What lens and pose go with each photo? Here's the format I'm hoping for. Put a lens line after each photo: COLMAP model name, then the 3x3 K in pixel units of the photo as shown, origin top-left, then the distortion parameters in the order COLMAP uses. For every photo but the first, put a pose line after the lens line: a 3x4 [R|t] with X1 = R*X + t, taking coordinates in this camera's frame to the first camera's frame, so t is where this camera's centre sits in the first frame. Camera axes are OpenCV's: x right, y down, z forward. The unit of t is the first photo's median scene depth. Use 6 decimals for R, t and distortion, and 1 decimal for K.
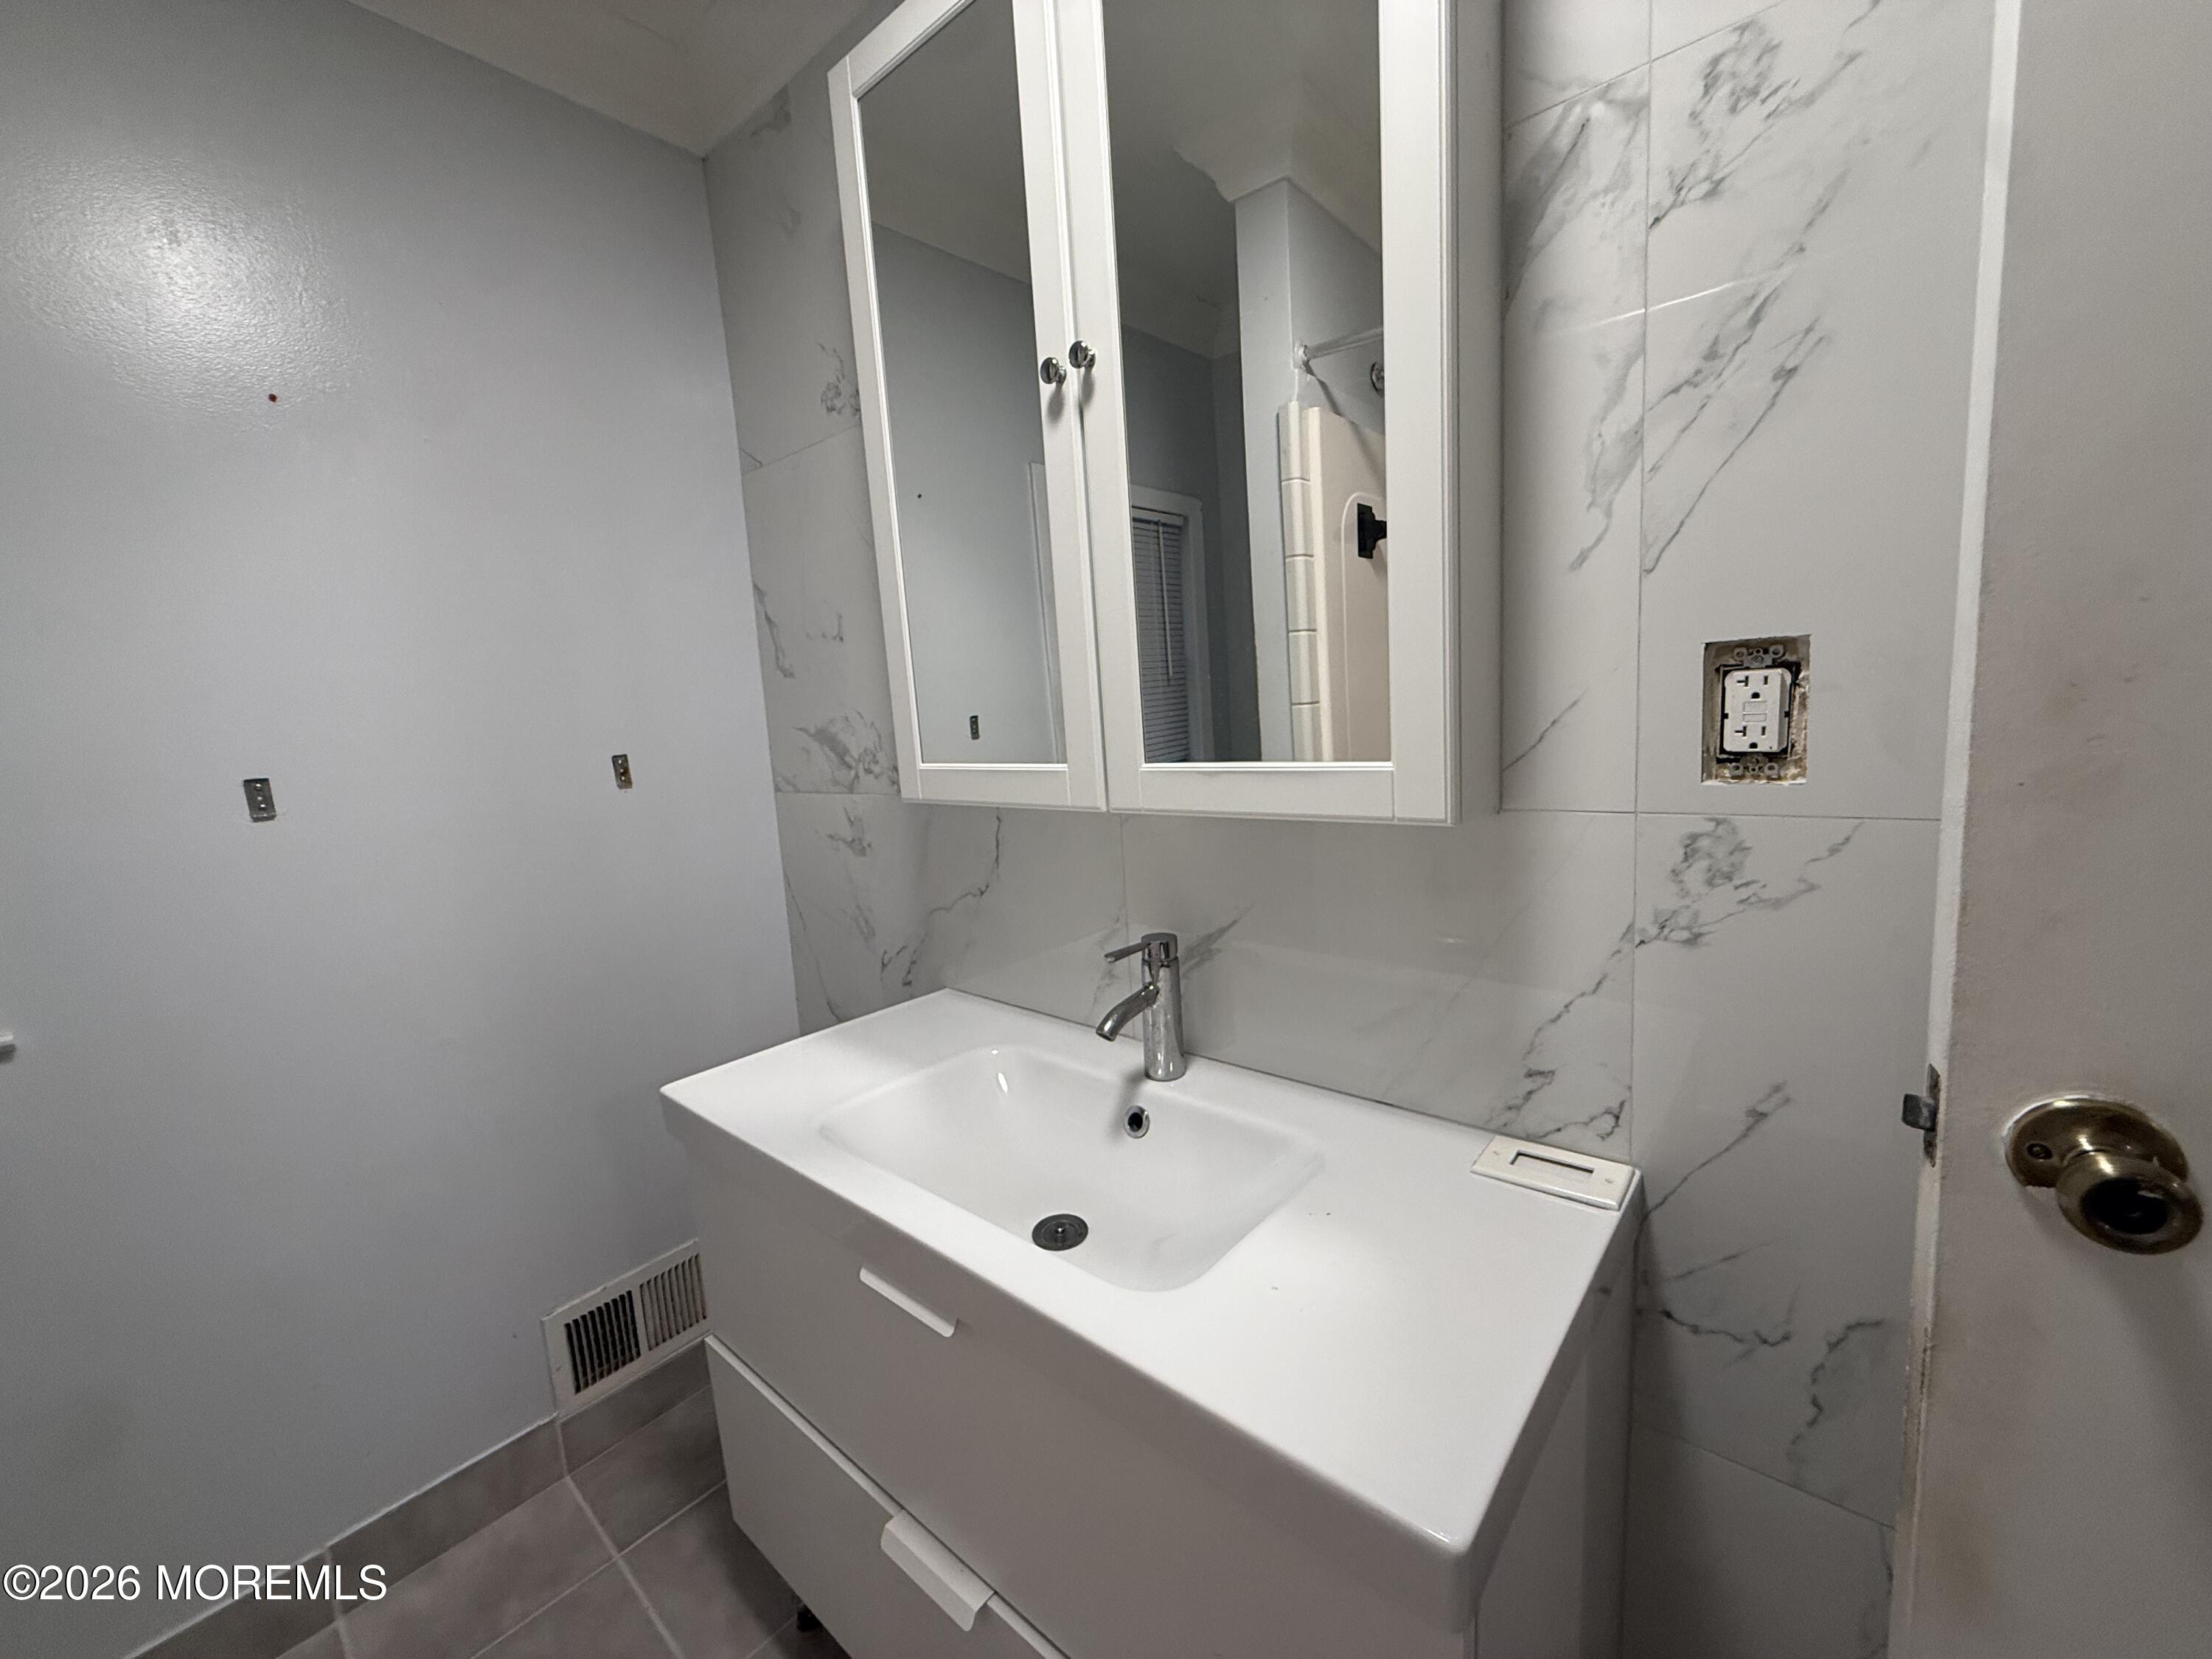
lens RADIAL K [[878.6, 0, 1104.1], [0, 878.6, 831.2], [0, 0, 1]] dist [-0.000002, 0.000410]
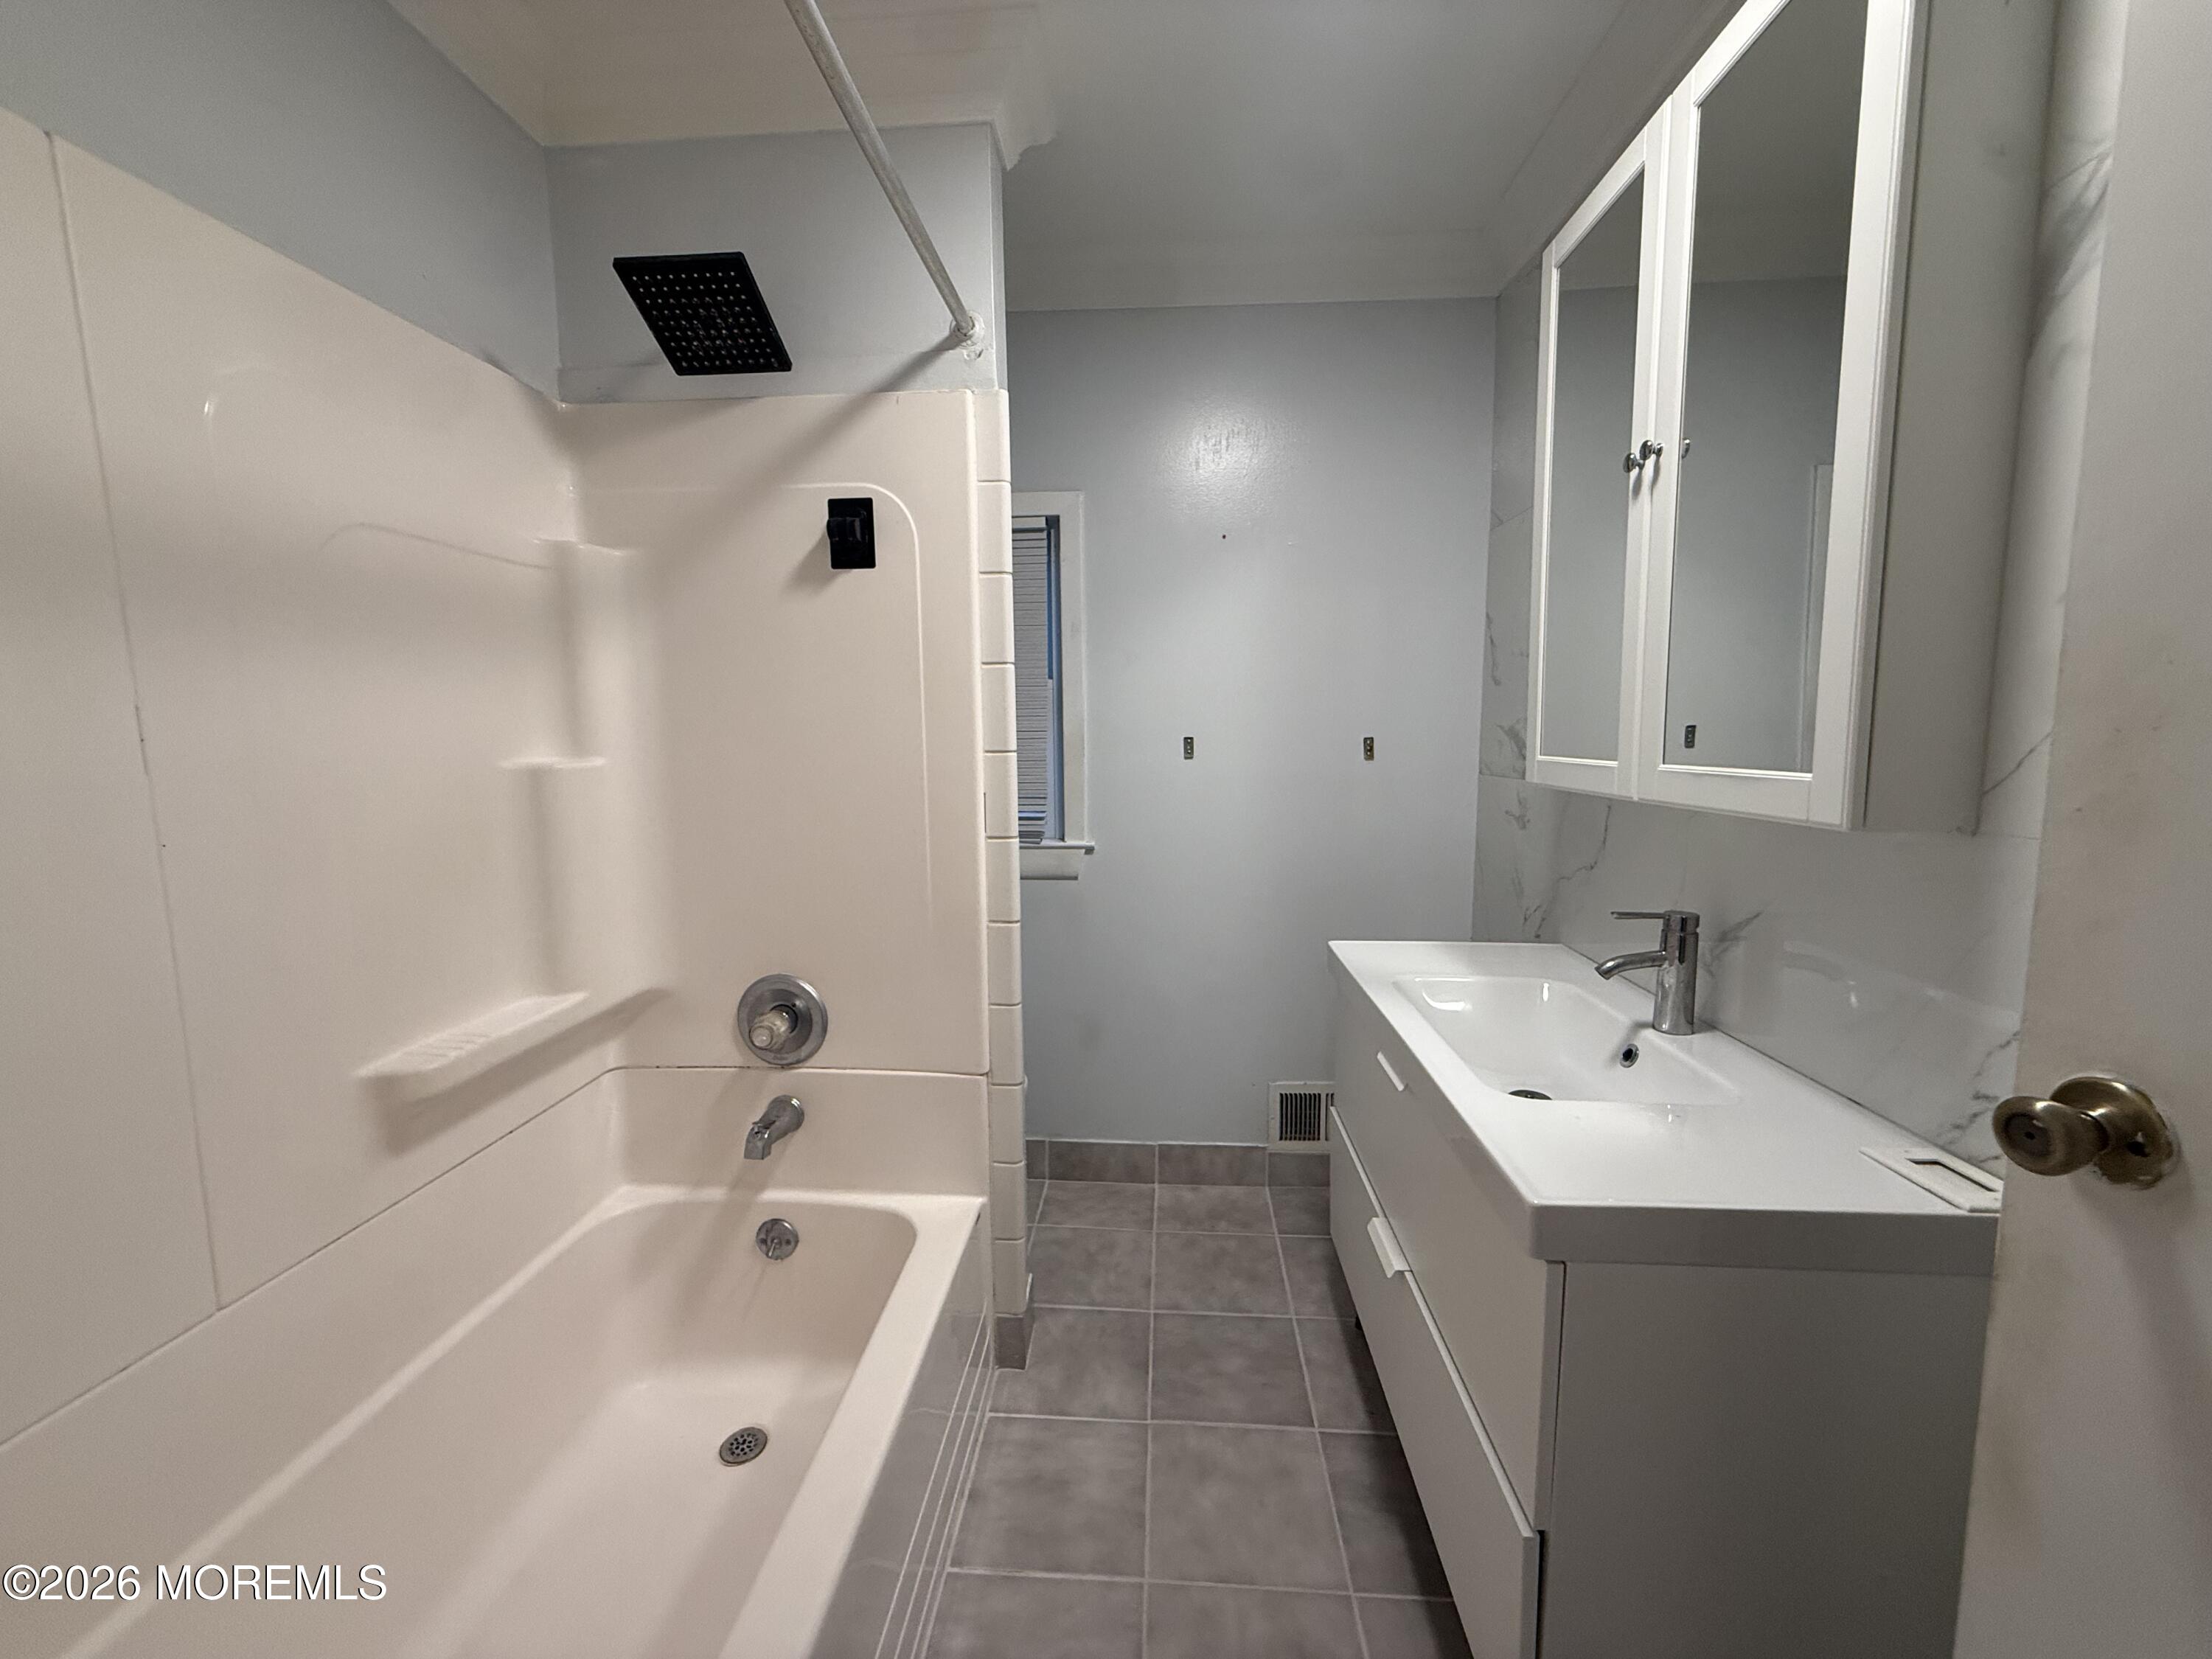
lens RADIAL K [[878.6, 0, 1104.1], [0, 878.6, 831.2], [0, 0, 1]] dist [-0.000002, 0.000410]
pose [[0.604228, 0.142586, -0.783950, 0.513636], [-0.138701, 0.987660, 0.072734, 0.032980], [0.784647, 0.064787, 0.616548, -0.356149]]
